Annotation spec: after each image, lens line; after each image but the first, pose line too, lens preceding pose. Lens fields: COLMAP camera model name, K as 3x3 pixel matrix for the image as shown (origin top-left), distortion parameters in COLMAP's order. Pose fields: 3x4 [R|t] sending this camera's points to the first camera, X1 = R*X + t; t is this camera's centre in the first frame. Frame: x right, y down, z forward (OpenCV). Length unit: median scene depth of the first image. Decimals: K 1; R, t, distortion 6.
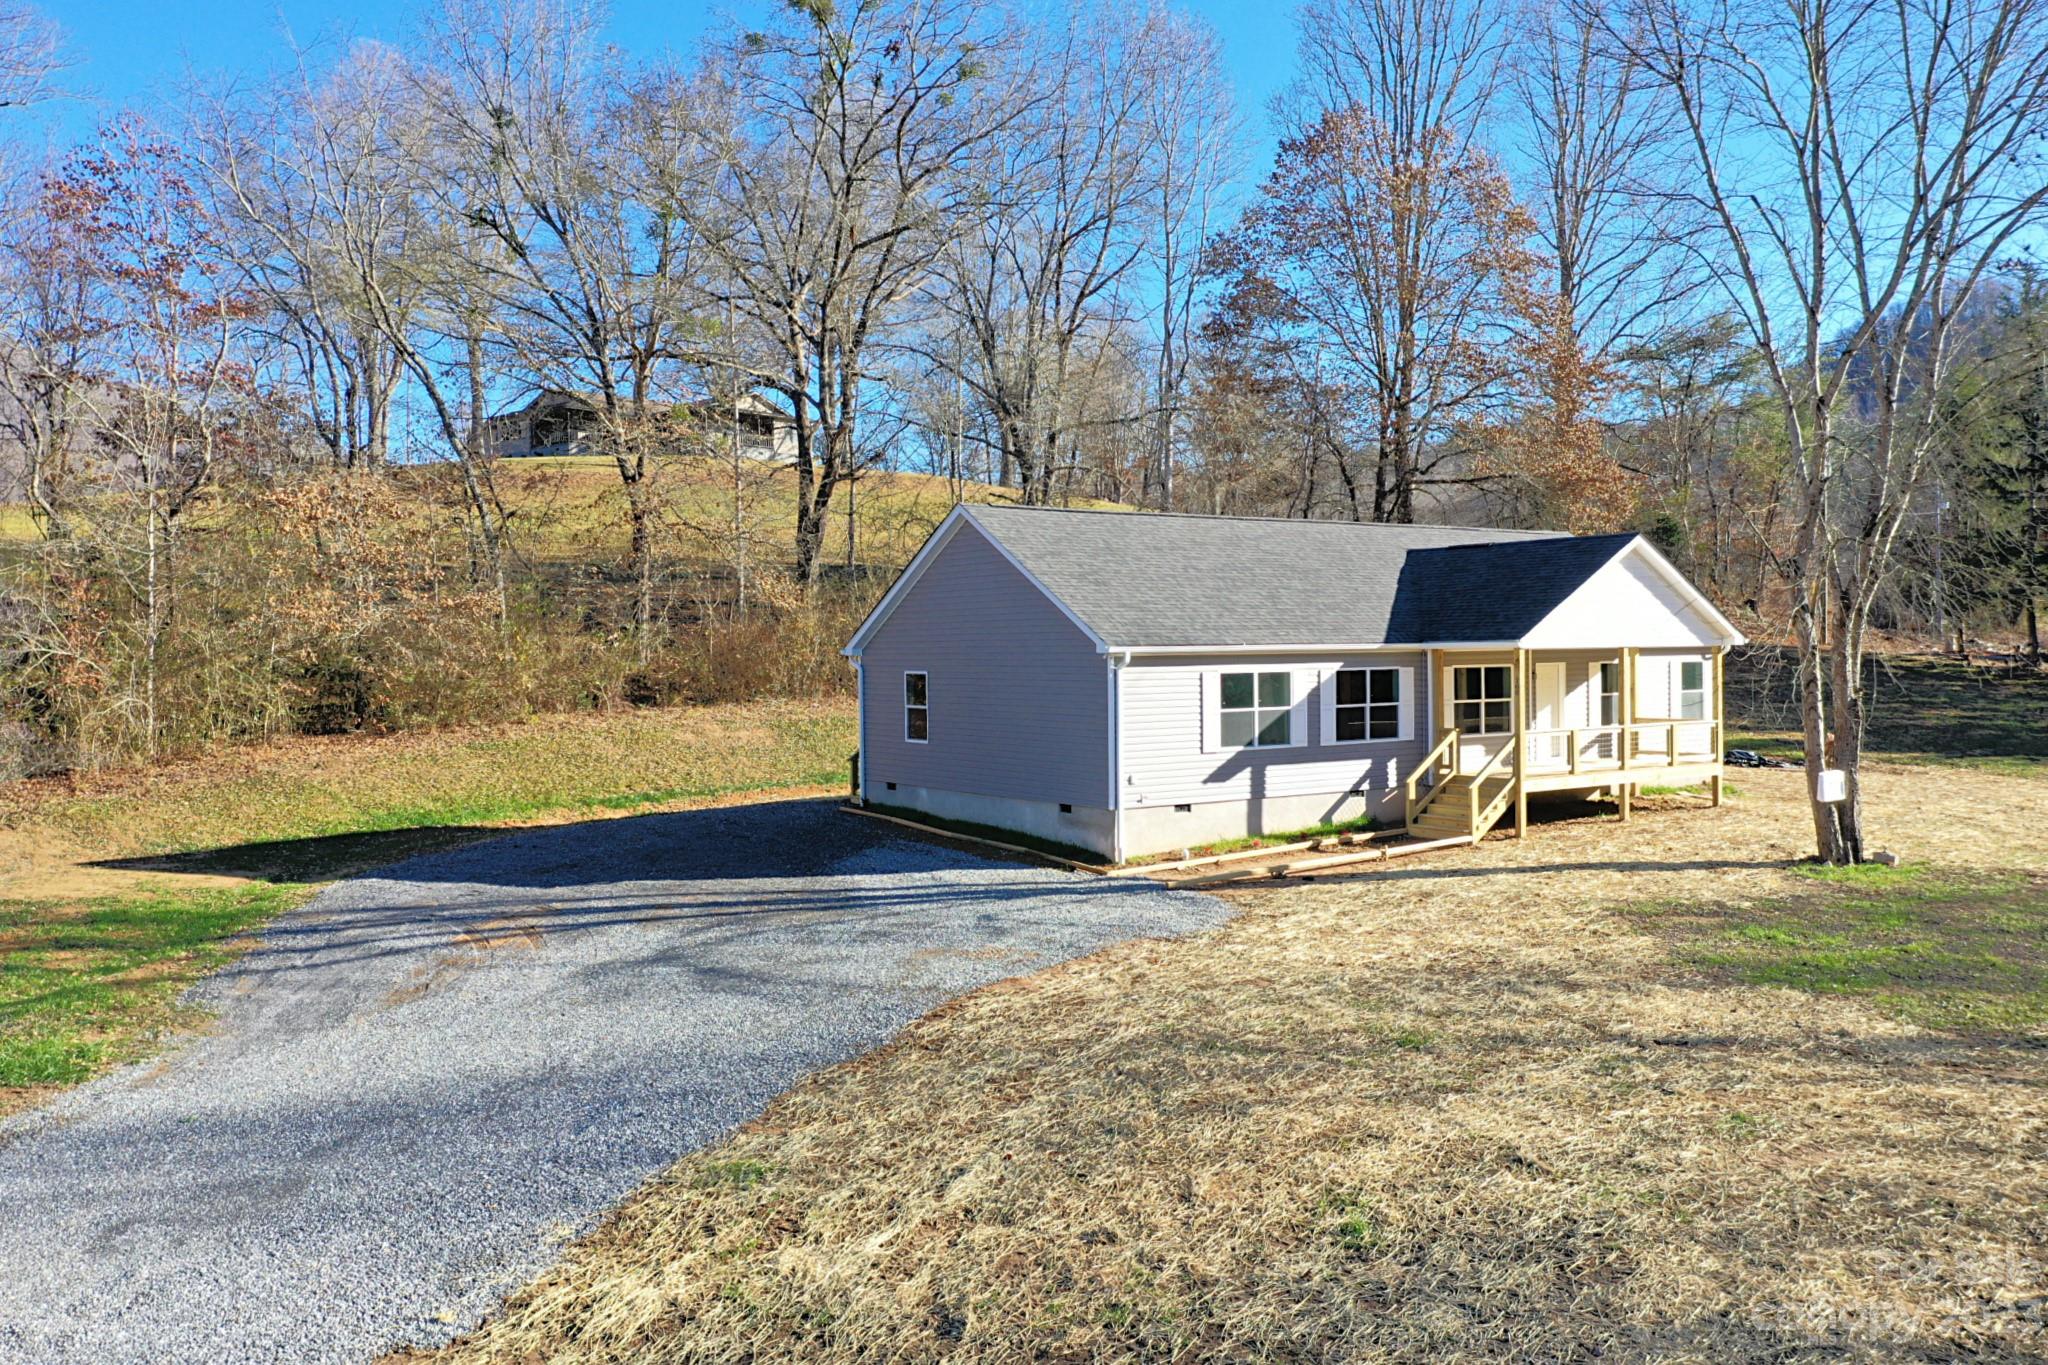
lens RADIAL K [[1622.2, 0, 1024.0], [0, 1622.2, 682.5], [0, 0, 1]] dist [0.000761, 0.002885]
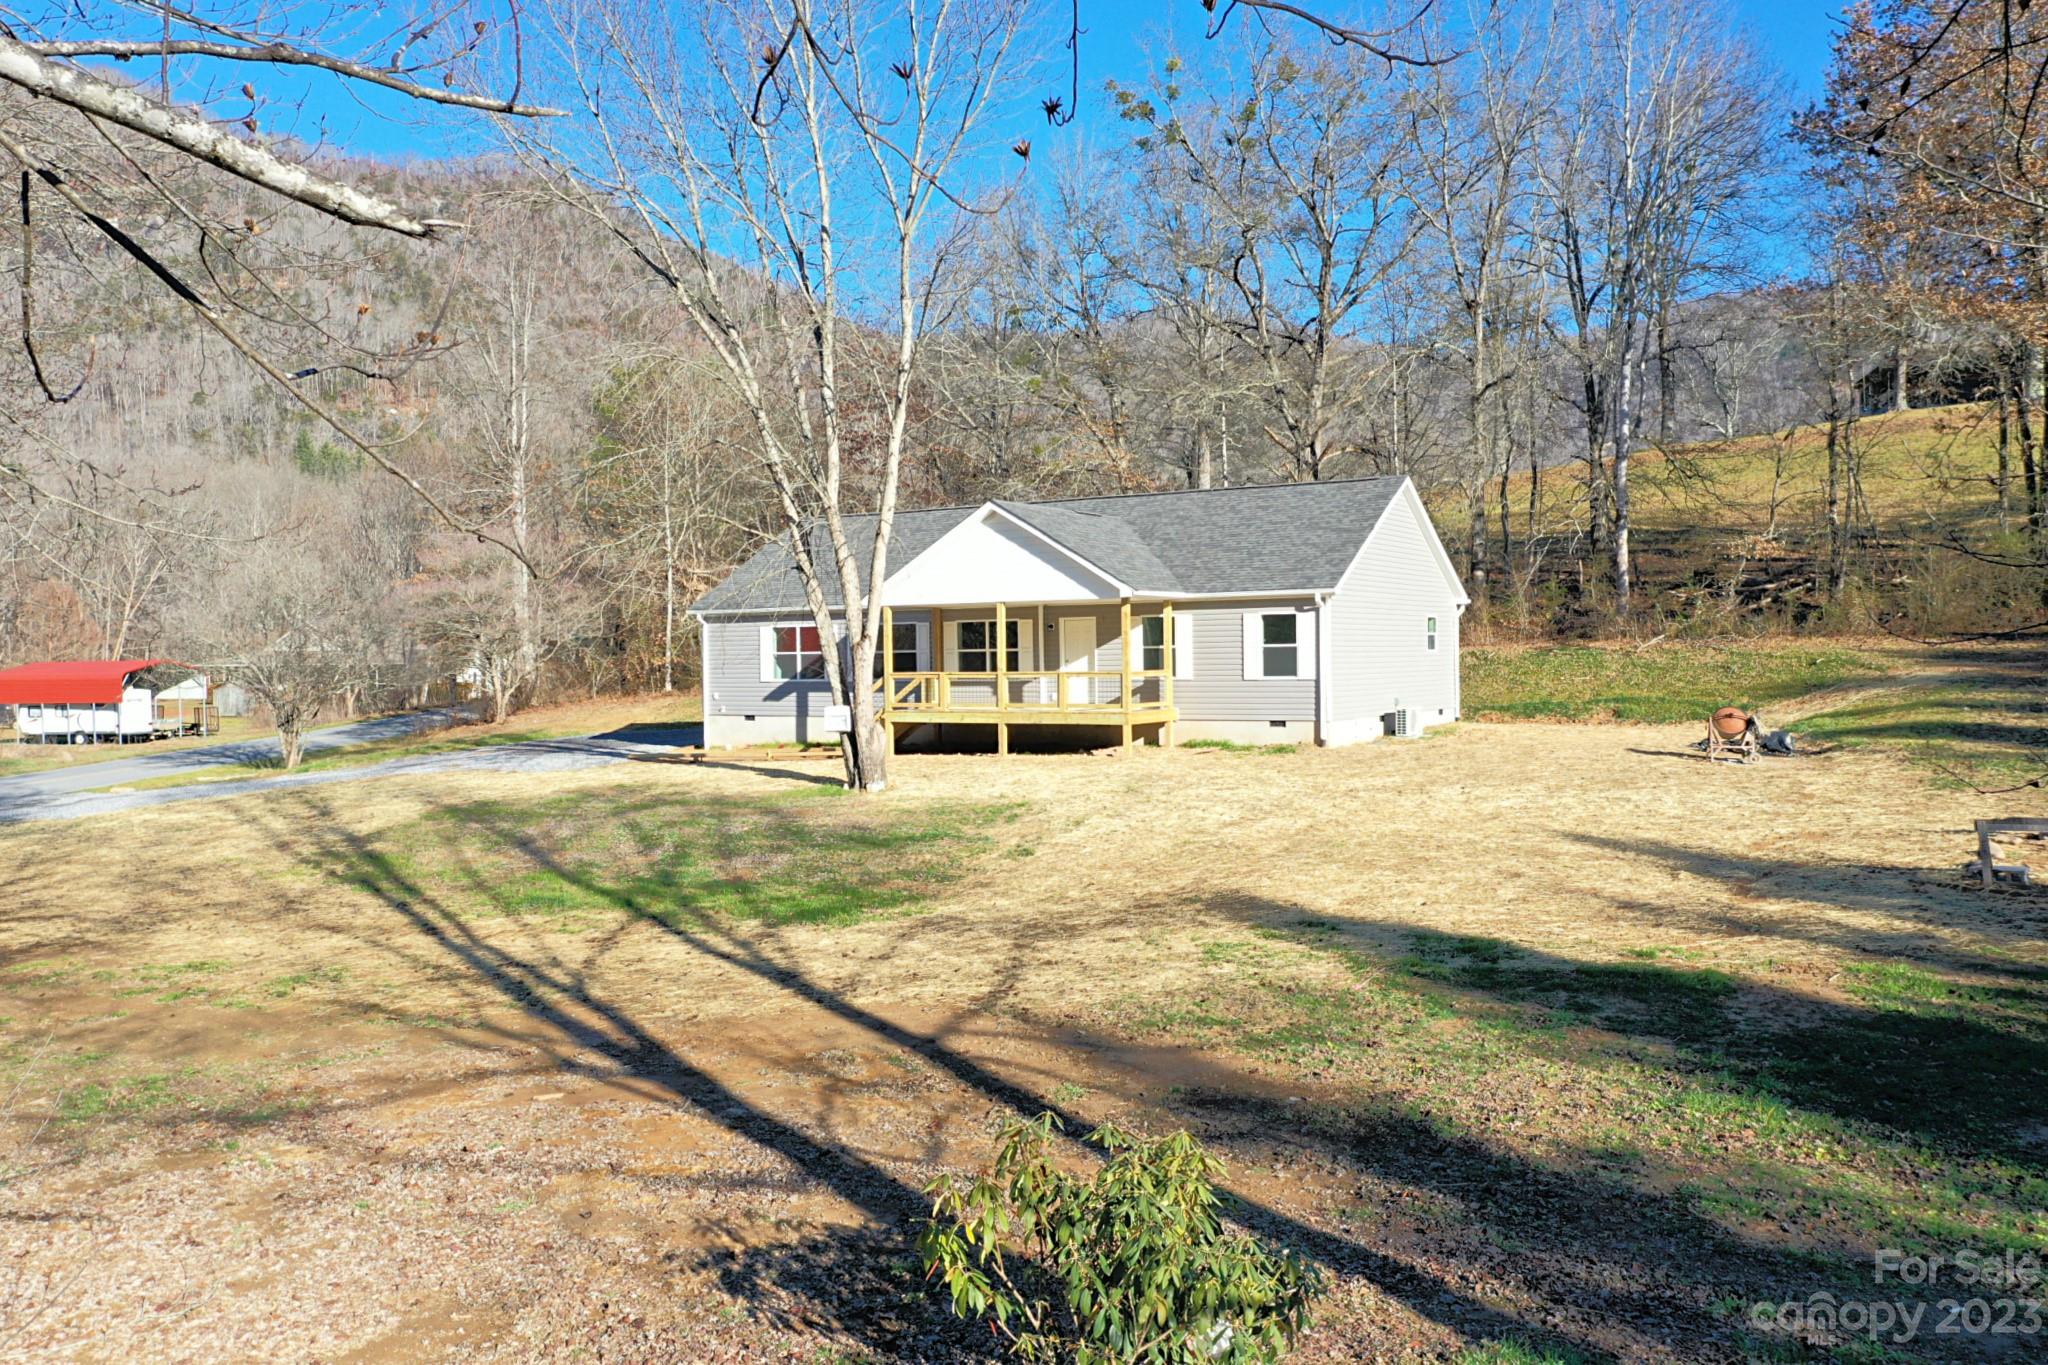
lens RADIAL K [[1696.2, 0, 1025.0], [0, 1696.2, 645.6], [0, 0, 1]] dist [0.010432, 0.006549]
pose [[0.399362, 0.005640, -0.916776, 1.490443], [-0.006730, 0.999972, 0.003220, 0.004031], [0.916768, 0.004884, 0.399389, 0.563974]]
